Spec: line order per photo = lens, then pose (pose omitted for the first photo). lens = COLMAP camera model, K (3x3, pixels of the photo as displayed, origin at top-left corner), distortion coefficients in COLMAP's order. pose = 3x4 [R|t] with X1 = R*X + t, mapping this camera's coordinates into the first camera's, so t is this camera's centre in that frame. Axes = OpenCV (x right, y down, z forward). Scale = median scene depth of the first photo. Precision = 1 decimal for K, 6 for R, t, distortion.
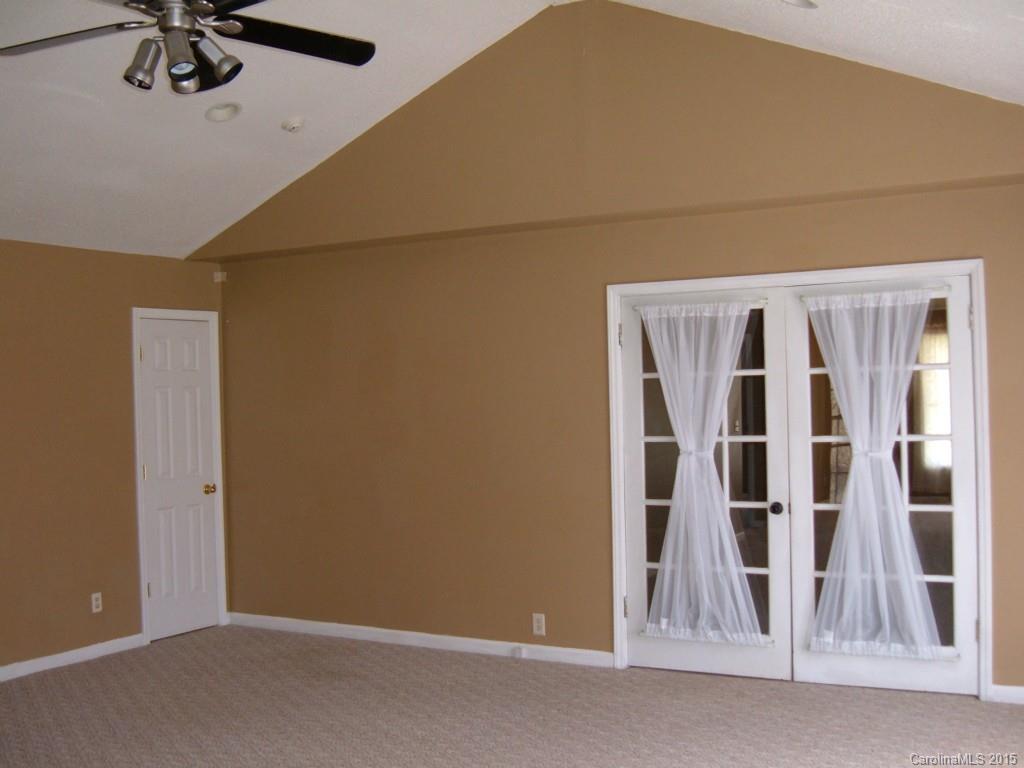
lens RADIAL K [[1136.7, 0, 512.0], [0, 1136.7, 384.0], [0, 0, 1]] dist [-0.120724, 0.025091]
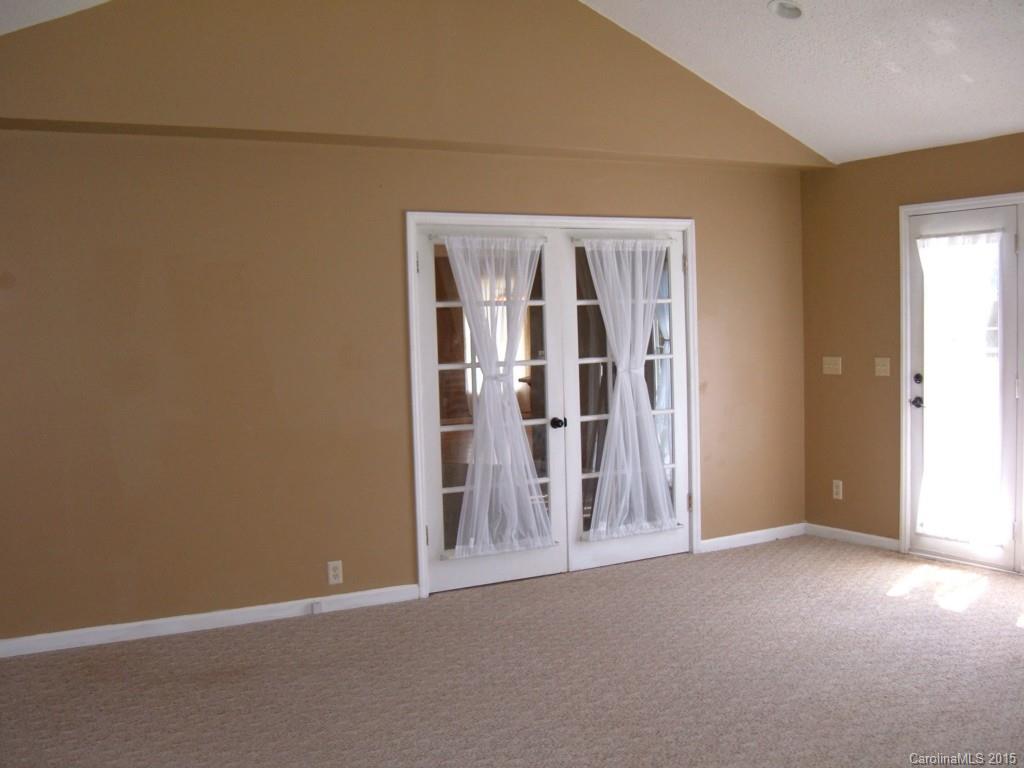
lens RADIAL K [[1136.7, 0, 512.0], [0, 1136.7, 384.0], [0, 0, 1]] dist [-0.120724, 0.025091]
pose [[0.510790, -0.036249, 0.858941, -0.771476], [0.005446, 0.999227, 0.038930, 0.026198], [-0.859688, -0.015207, 0.510592, 0.454898]]
